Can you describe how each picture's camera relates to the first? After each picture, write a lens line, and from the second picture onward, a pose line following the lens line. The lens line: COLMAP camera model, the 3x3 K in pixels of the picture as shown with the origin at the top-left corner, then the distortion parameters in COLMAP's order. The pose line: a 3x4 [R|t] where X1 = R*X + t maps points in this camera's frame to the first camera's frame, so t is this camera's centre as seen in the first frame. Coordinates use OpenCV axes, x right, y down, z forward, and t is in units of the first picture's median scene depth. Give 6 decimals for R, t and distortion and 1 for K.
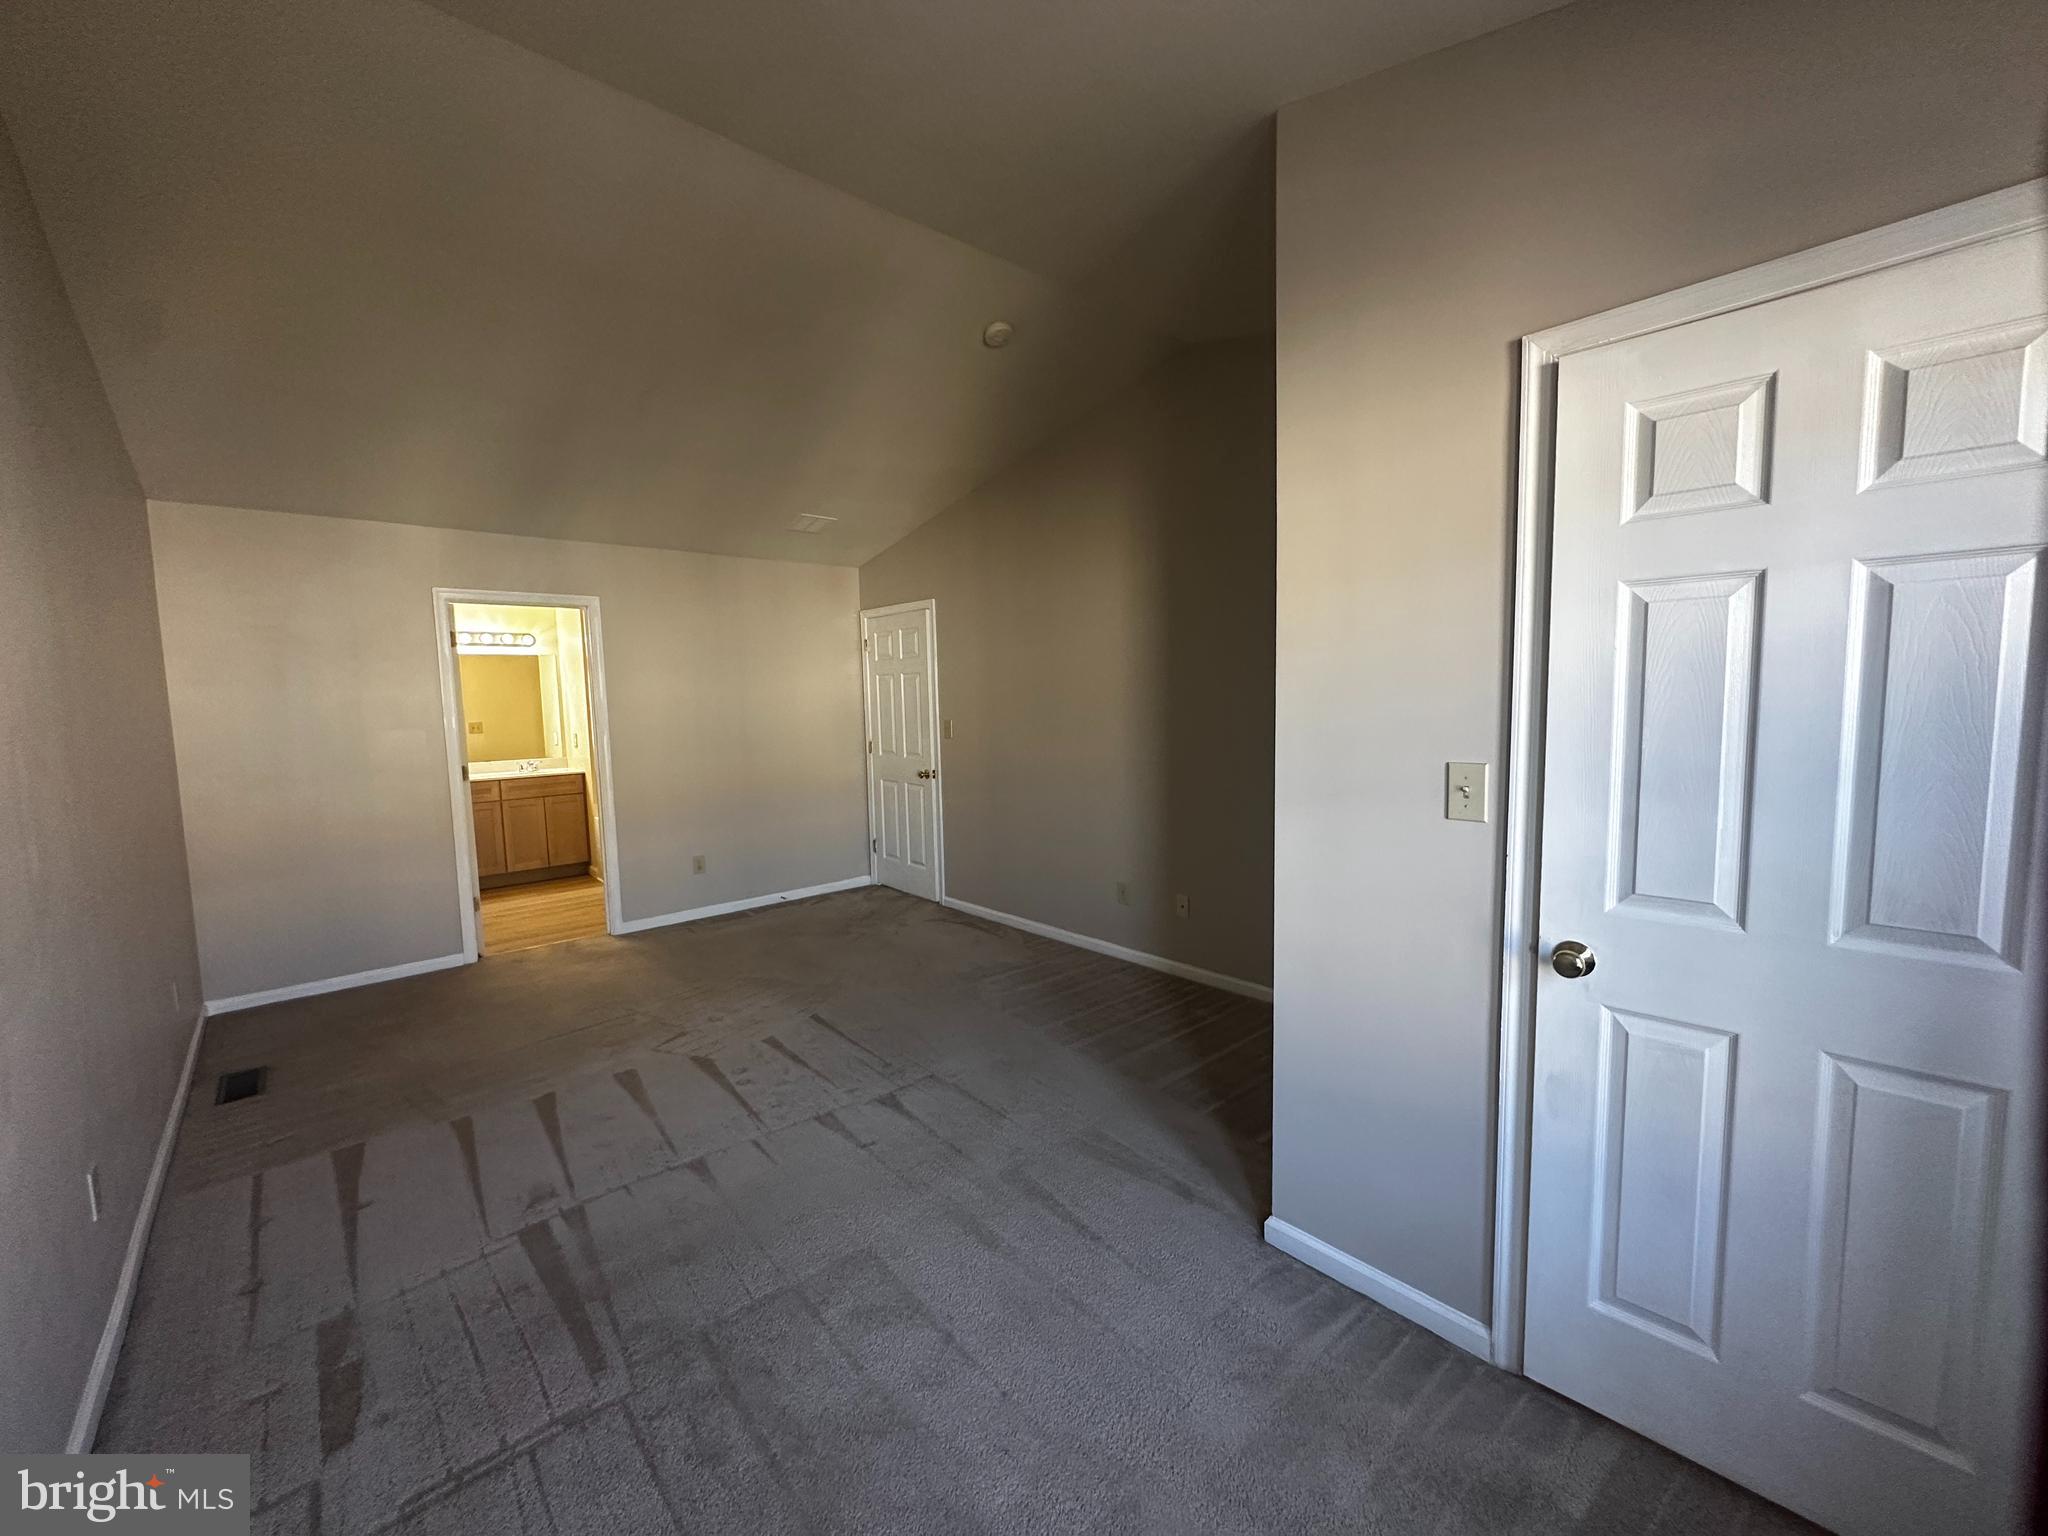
lens RADIAL K [[816.2, 0, 1024.0], [0, 816.2, 768.0], [0, 0, 1]] dist [-0.005179, -0.000230]
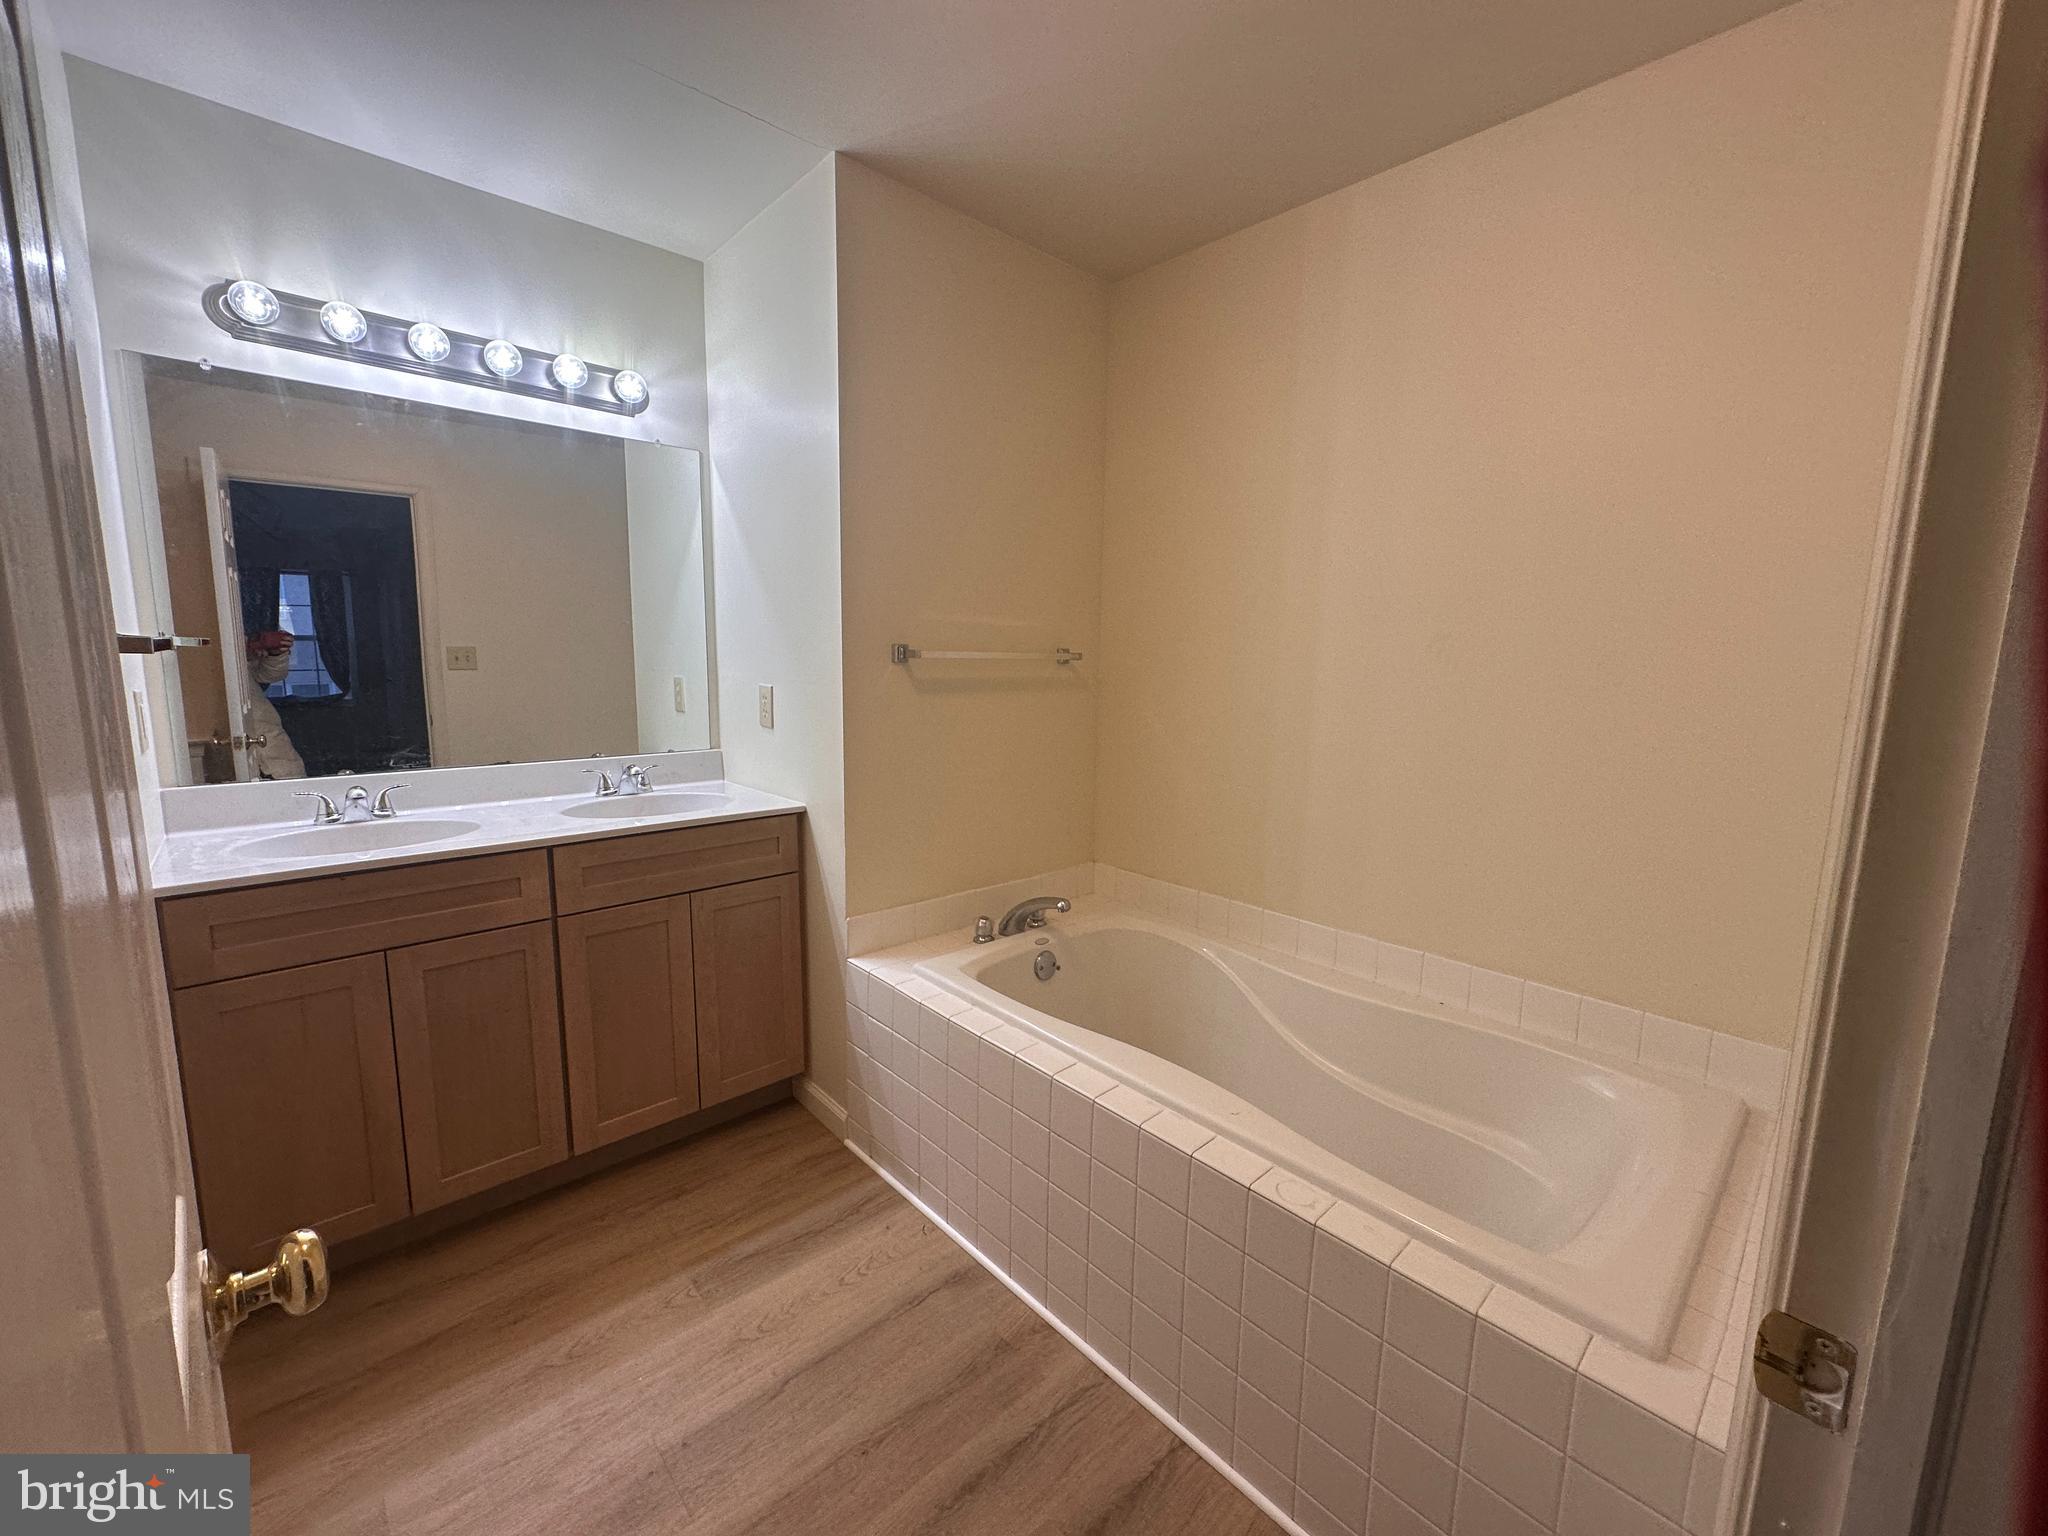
lens RADIAL K [[816.2, 0, 1024.0], [0, 816.2, 768.0], [0, 0, 1]] dist [-0.005179, -0.000230]
pose [[0.999253, 0.036620, 0.012384, -0.456782], [-0.037280, 0.997613, 0.058132, -0.032715], [-0.010226, -0.058550, 0.998232, 0.677888]]
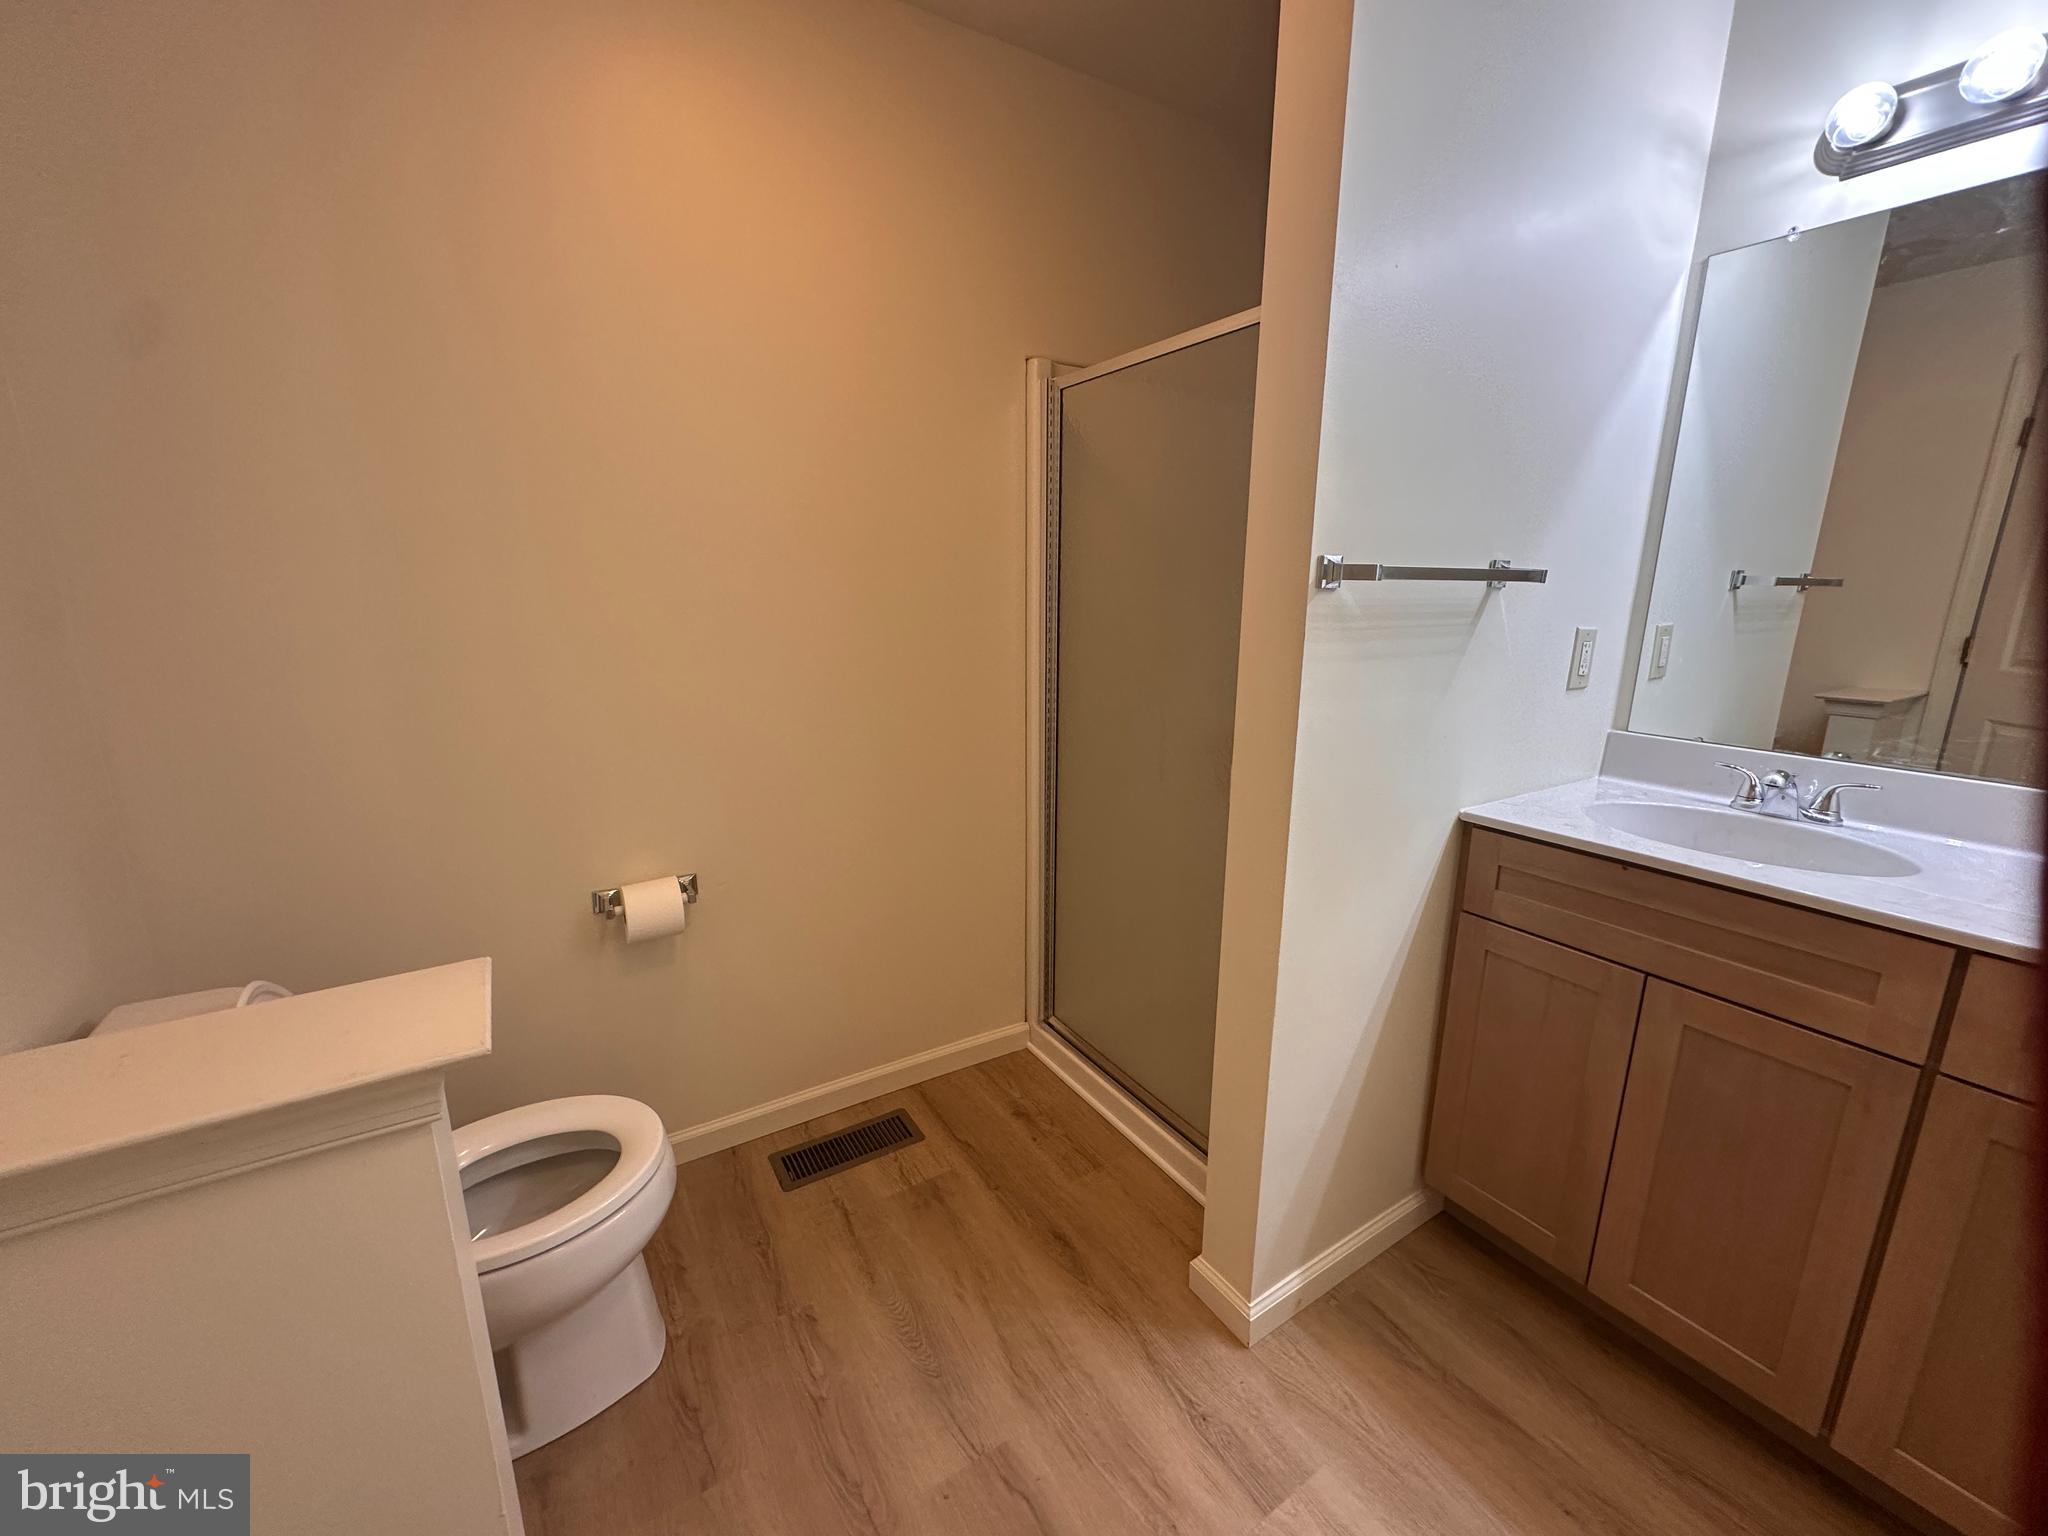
lens RADIAL K [[816.2, 0, 1024.0], [0, 816.2, 768.0], [0, 0, 1]] dist [-0.005179, -0.000230]
pose [[-0.182407, 0.237510, -0.954105, -0.449962], [-0.085167, 0.962921, 0.255987, -0.037549], [0.979528, 0.127953, -0.155416, 0.769782]]
